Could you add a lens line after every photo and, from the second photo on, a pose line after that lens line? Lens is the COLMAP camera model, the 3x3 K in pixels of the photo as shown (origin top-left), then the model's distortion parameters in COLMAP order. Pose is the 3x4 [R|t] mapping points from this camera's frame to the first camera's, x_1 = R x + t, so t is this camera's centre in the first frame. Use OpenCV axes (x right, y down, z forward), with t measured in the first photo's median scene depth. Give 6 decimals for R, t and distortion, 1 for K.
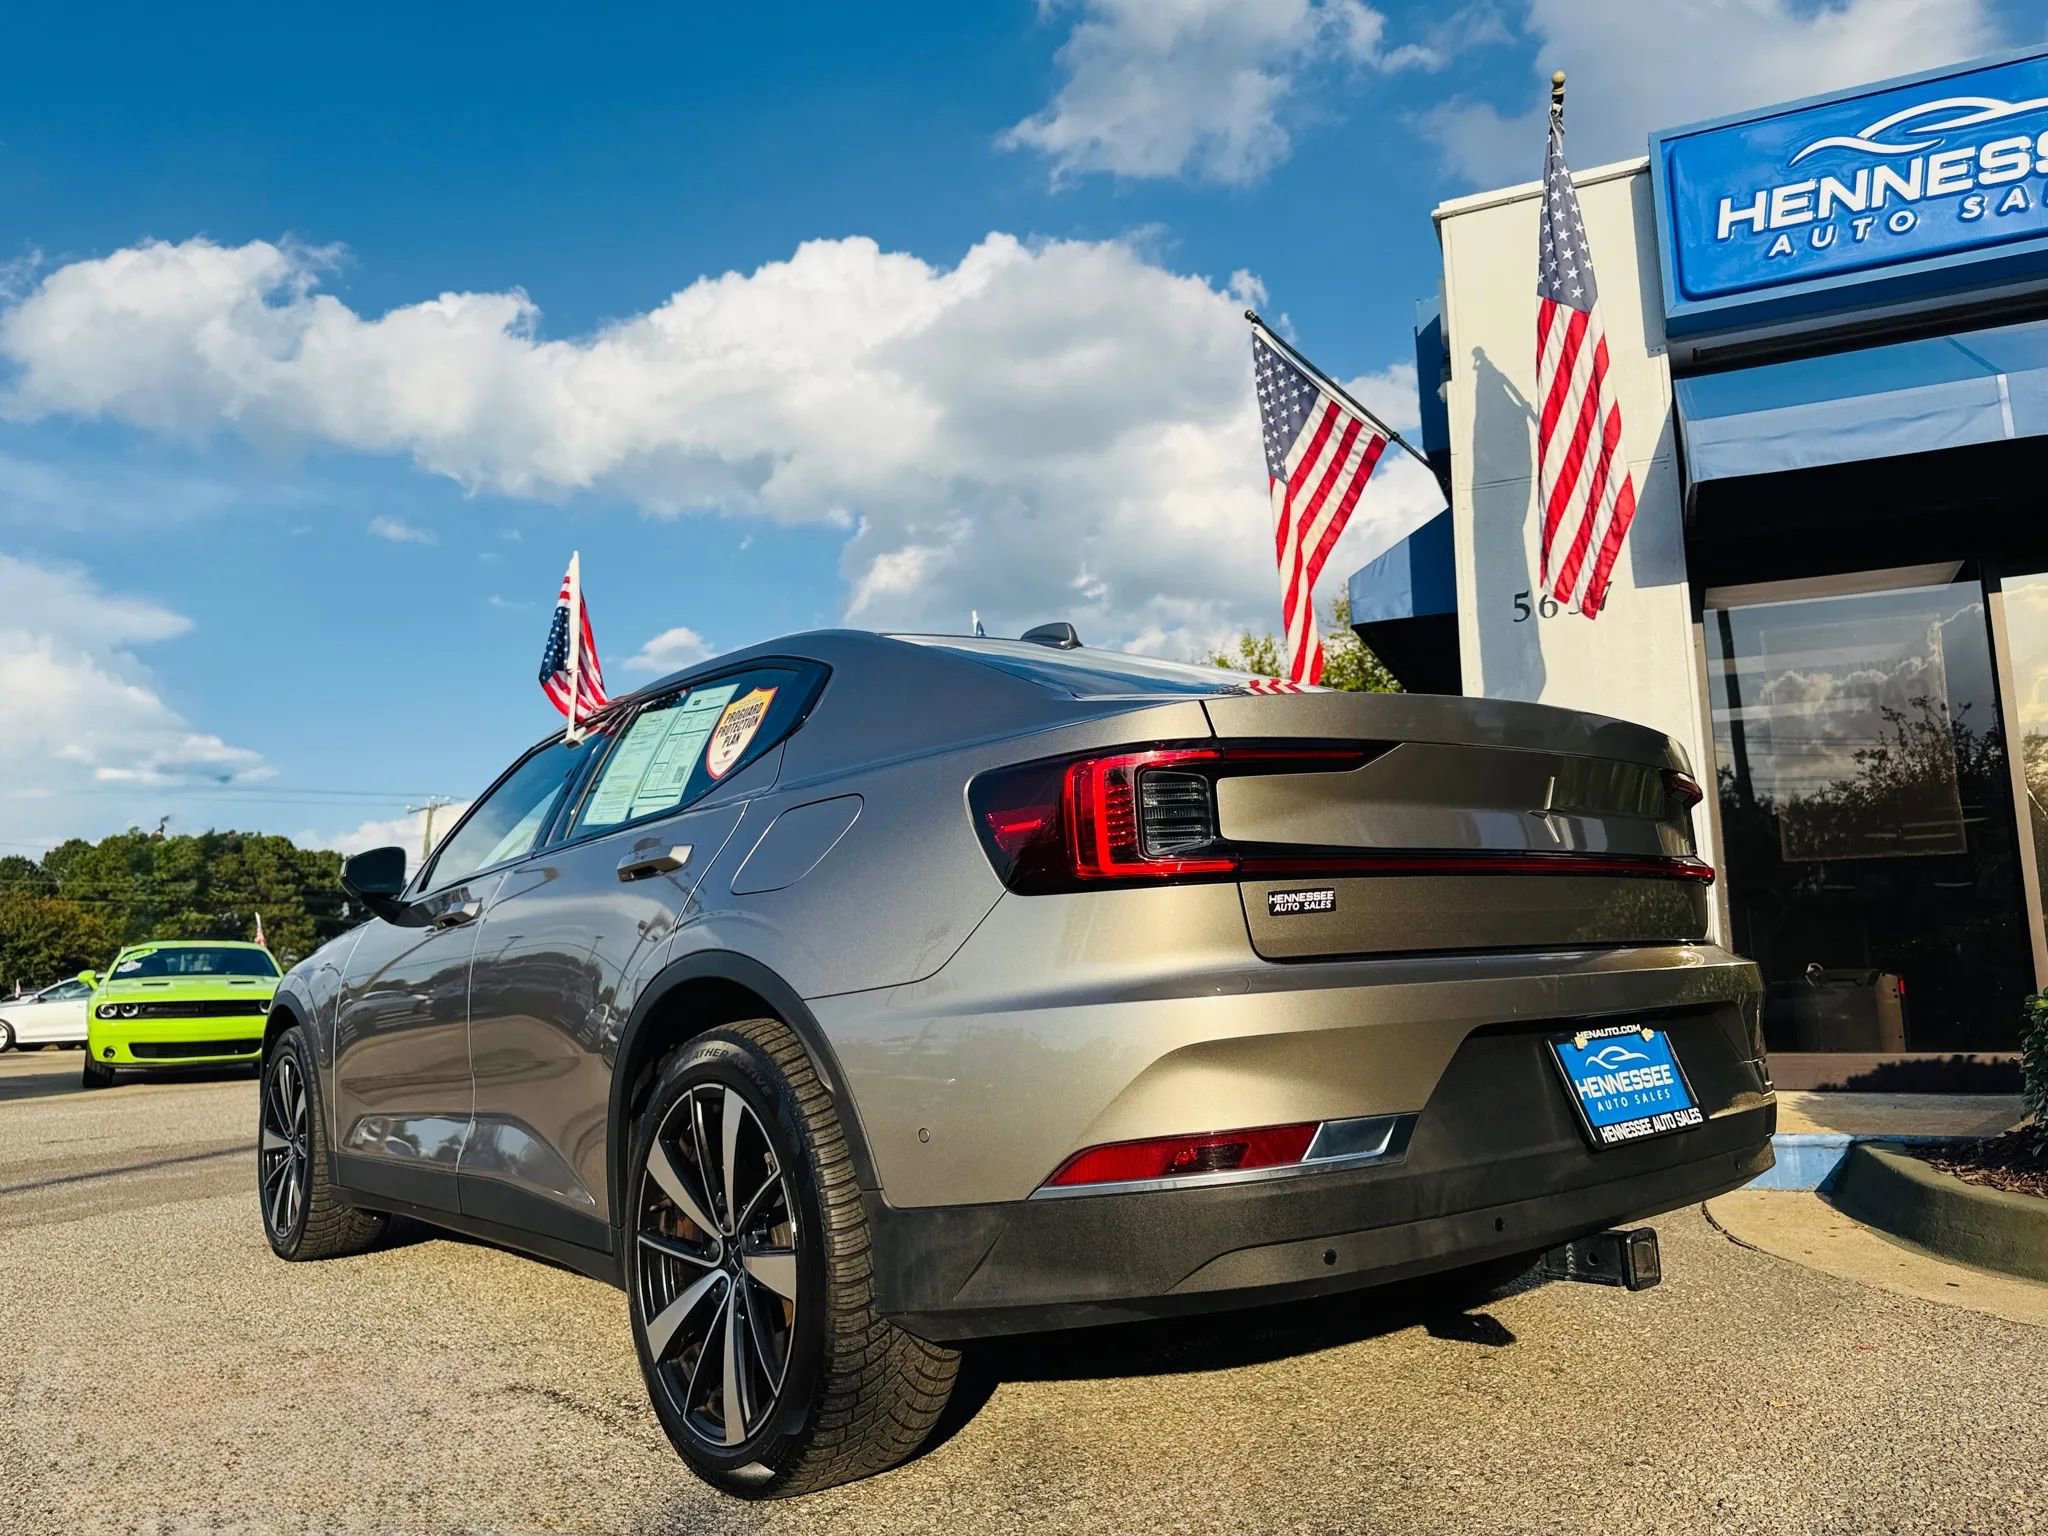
lens RADIAL K [[1443.5, 0, 1024.1], [0, 1443.5, 756.4], [0, 0, 1]] dist [-0.003975, -0.006739]
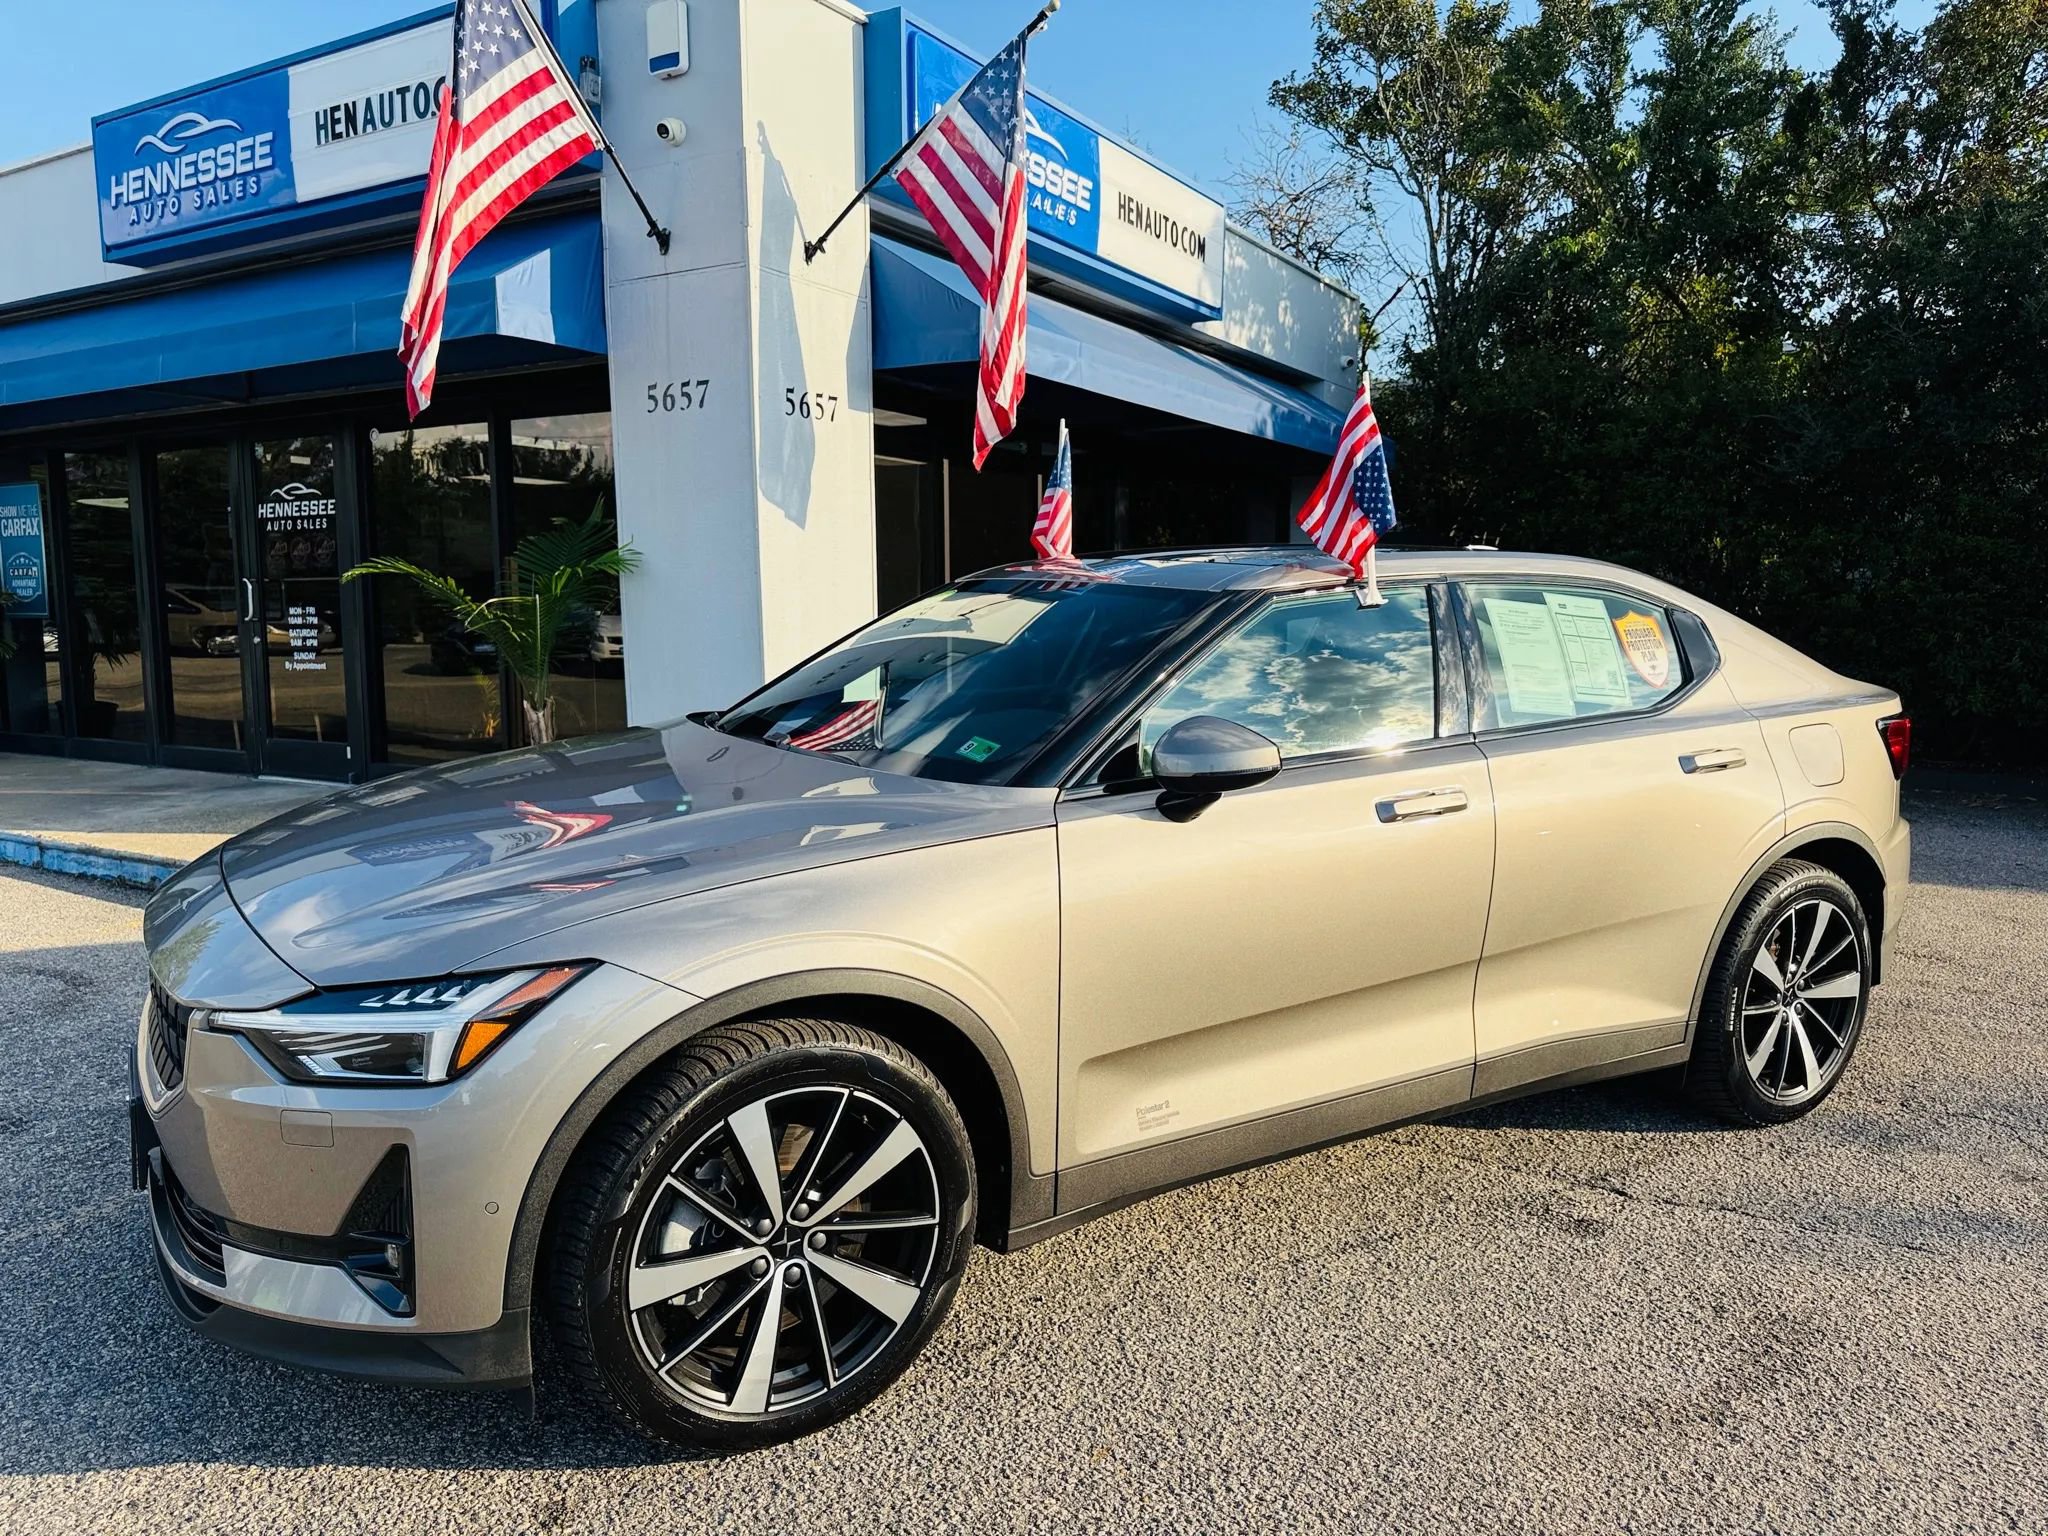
lens RADIAL K [[1440.0, 0, 1016.9], [0, 1440.0, 769.8], [0, 0, 1]] dist [0.042344, -0.064363]
pose [[0.128825, -0.097035, 0.986908, -0.801007], [-0.167332, 0.978804, 0.118081, 0.014469], [-0.977448, -0.180353, 0.109857, 0.707191]]
